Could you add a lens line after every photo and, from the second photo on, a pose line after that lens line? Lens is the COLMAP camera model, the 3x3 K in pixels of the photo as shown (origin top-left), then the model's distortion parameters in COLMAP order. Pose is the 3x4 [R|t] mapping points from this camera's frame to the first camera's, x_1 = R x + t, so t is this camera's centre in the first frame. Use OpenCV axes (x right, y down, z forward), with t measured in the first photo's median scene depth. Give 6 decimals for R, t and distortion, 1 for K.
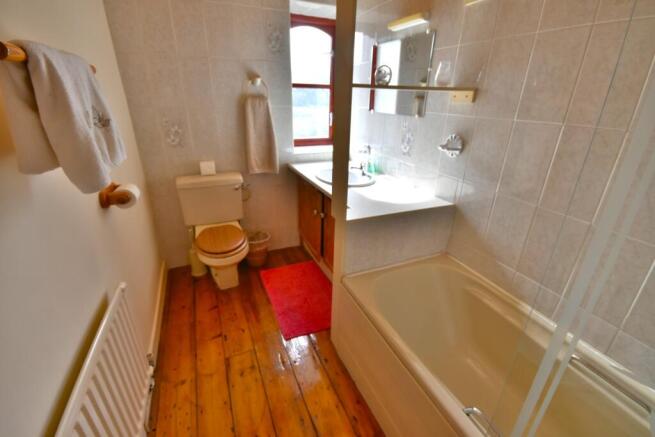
lens RADIAL K [[292.0, 0, 326.0], [0, 292.0, 216.5], [0, 0, 1]] dist [-0.007867, -0.001429]
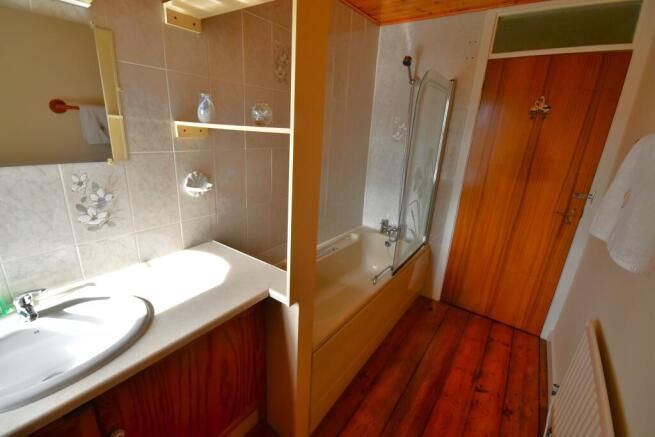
lens RADIAL K [[292.0, 0, 326.4], [0, 292.0, 222.0], [0, 0, 1]] dist [-0.007867, -0.001429]
pose [[-0.518888, -0.278749, 0.808118, -0.450468], [0.295247, 0.828729, 0.475435, -0.385228], [-0.802237, 0.485292, -0.347718, 0.886128]]
